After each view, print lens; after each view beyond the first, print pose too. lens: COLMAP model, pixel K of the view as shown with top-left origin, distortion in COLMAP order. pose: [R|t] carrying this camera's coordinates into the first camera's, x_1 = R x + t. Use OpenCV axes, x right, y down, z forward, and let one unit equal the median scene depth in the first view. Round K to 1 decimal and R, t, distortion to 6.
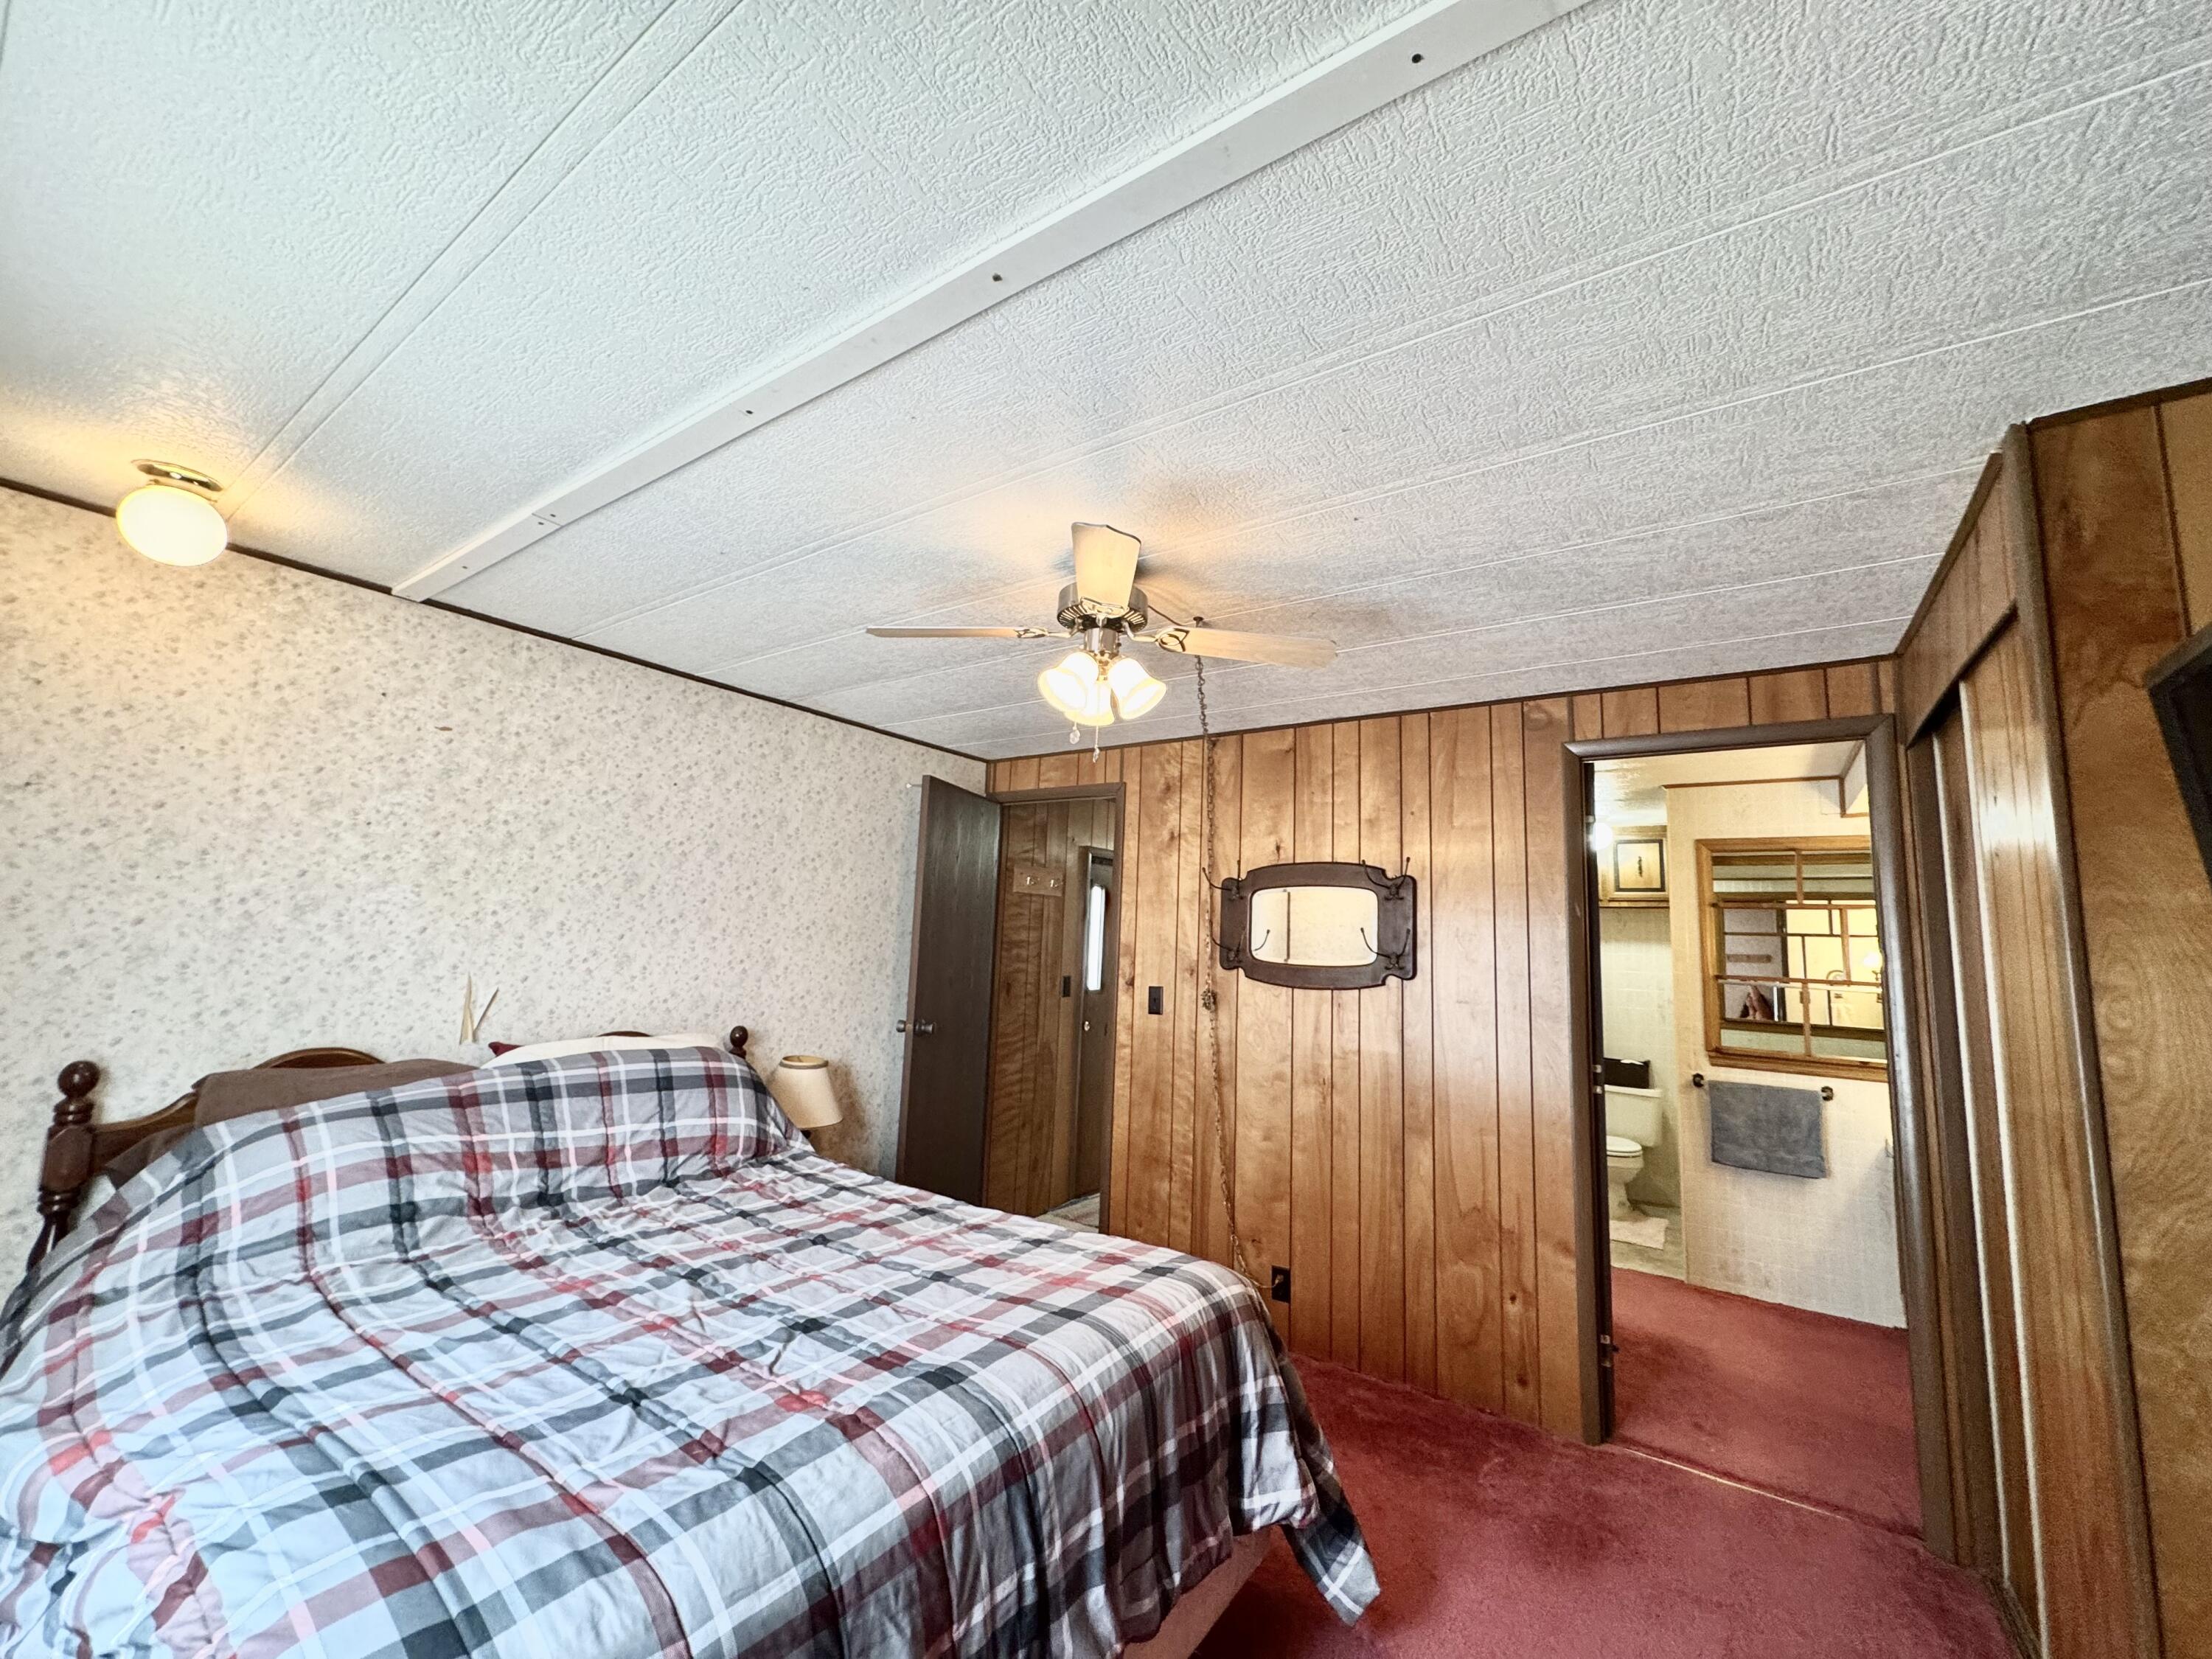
lens RADIAL K [[886.5, 0, 1106.0], [0, 886.5, 829.5], [0, 0, 1]] dist [-0.001498, 0.000155]
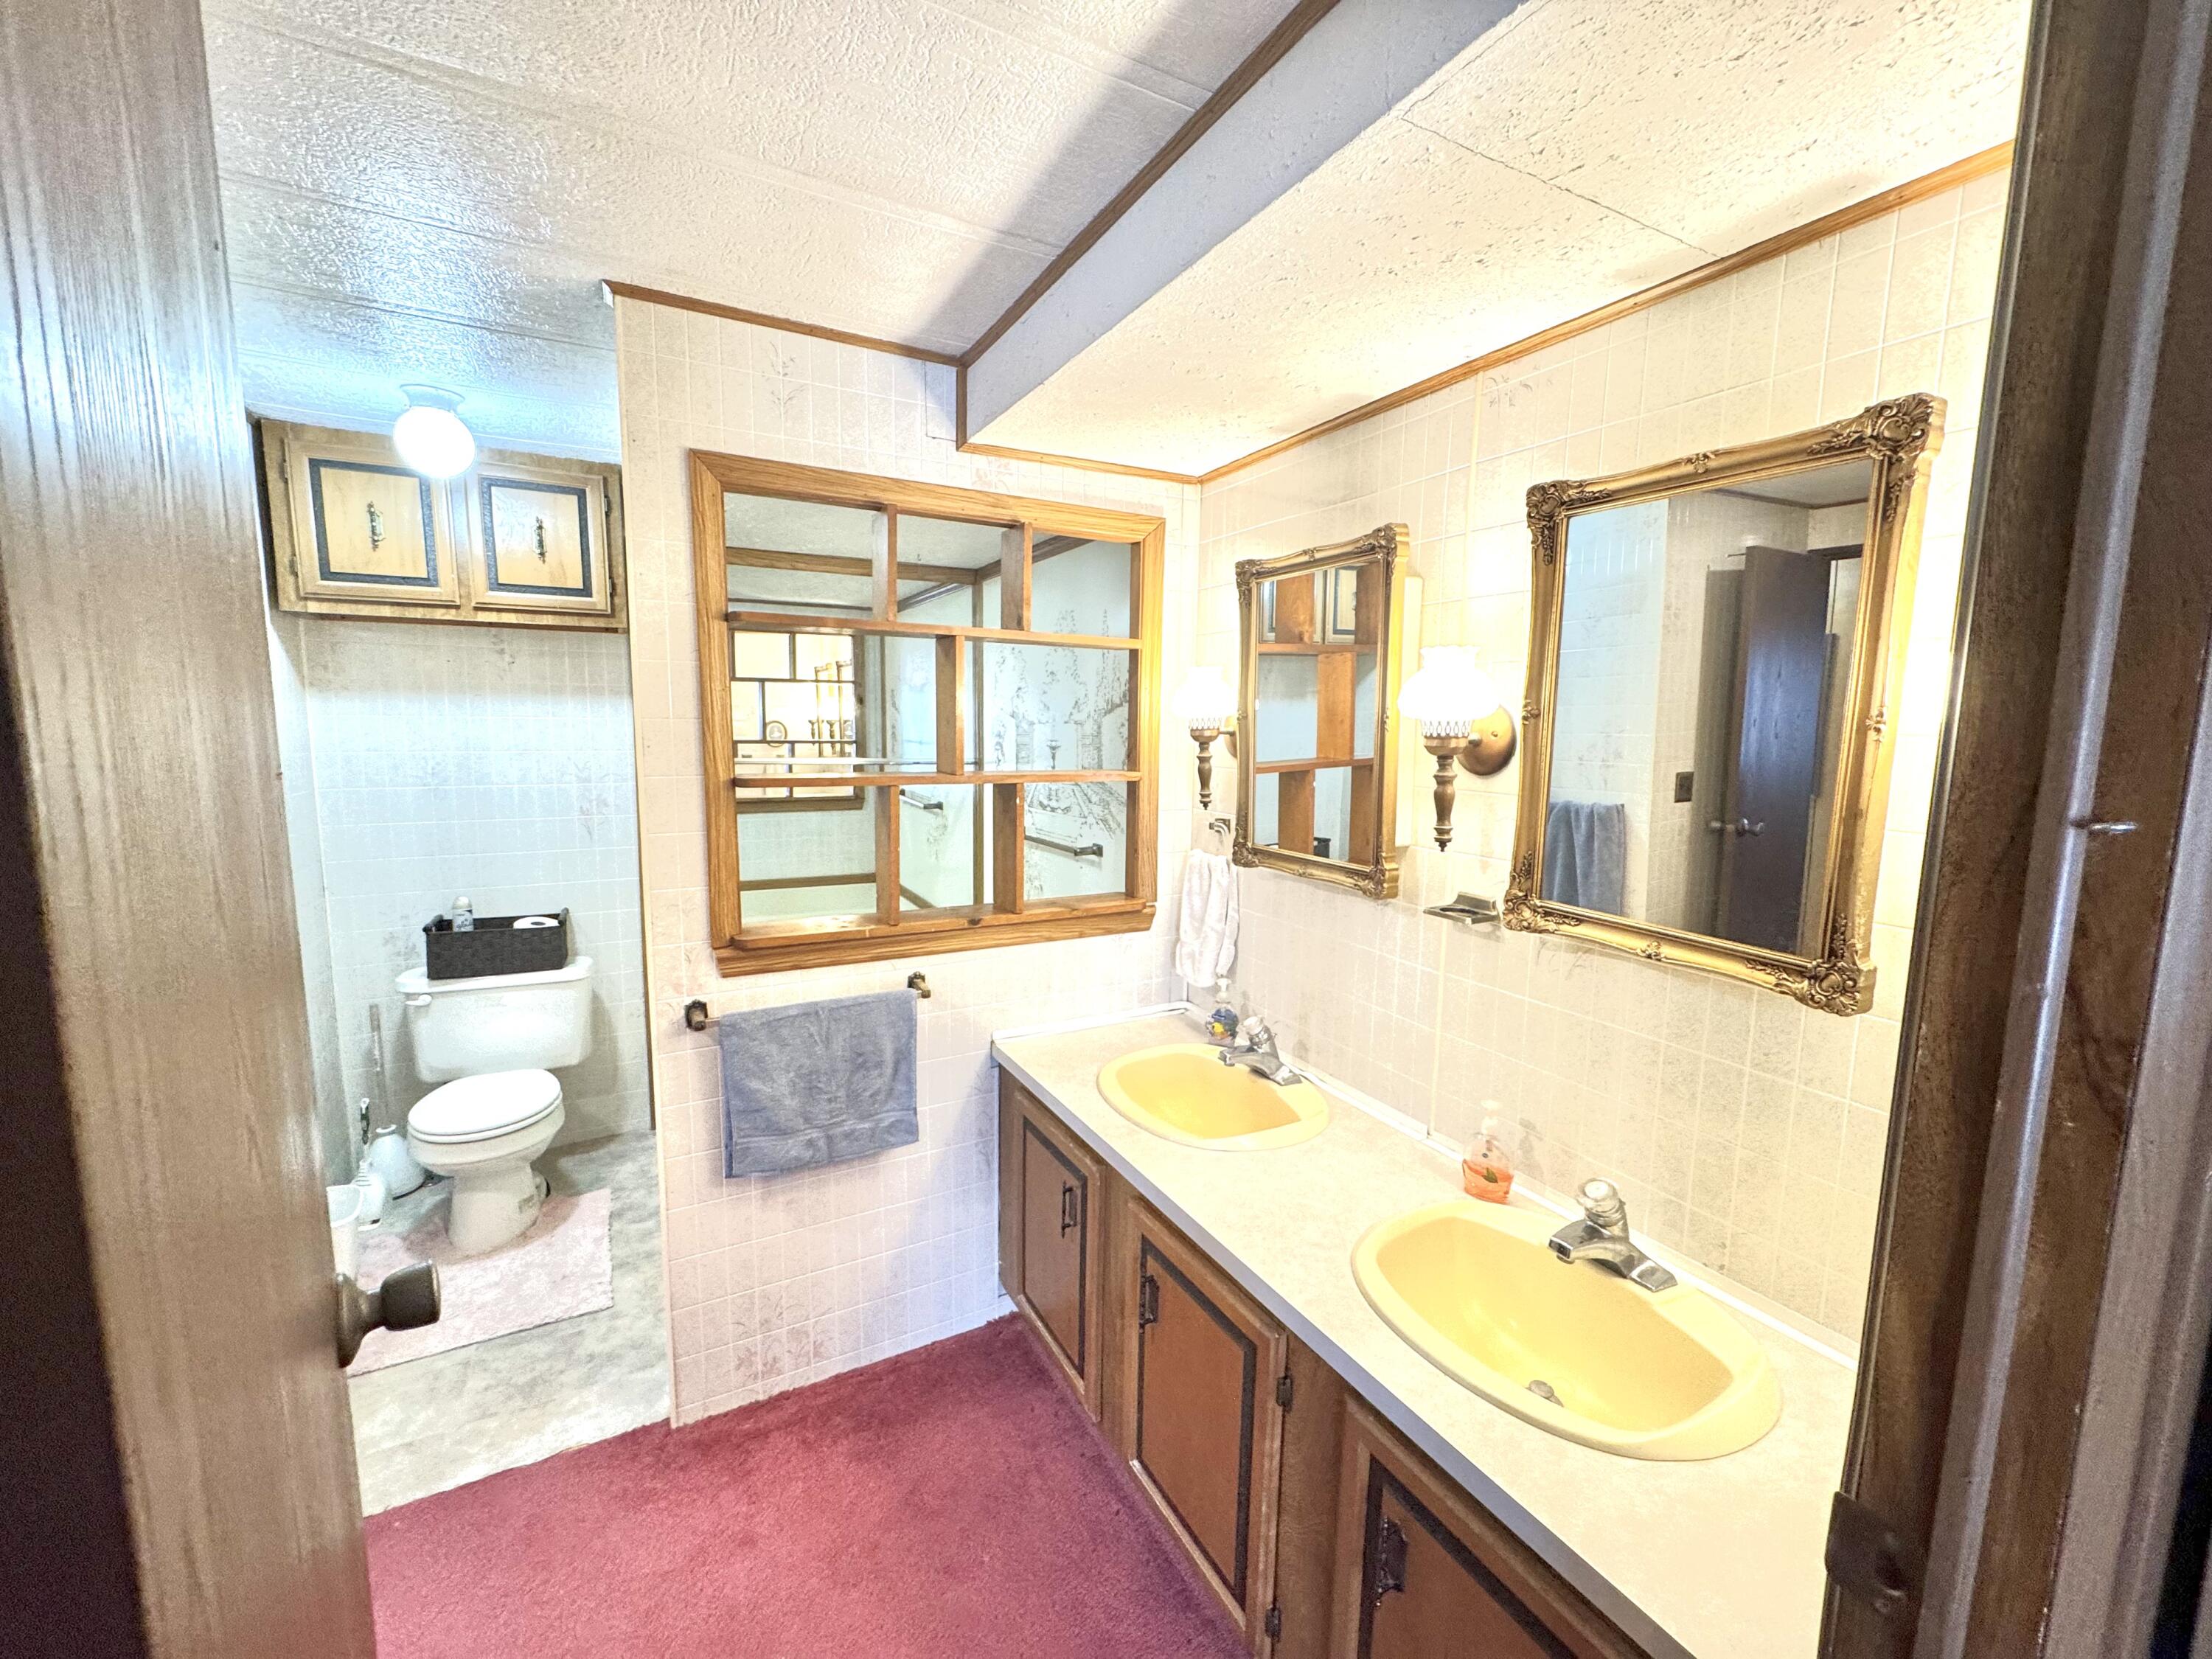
lens RADIAL K [[886.5, 0, 1106.0], [0, 886.5, 829.5], [0, 0, 1]] dist [-0.001498, 0.000155]
pose [[0.443809, -0.147851, 0.883840, 0.380550], [-0.112808, 0.969231, 0.218781, 0.072315], [-0.888993, -0.196801, 0.413475, 0.651774]]
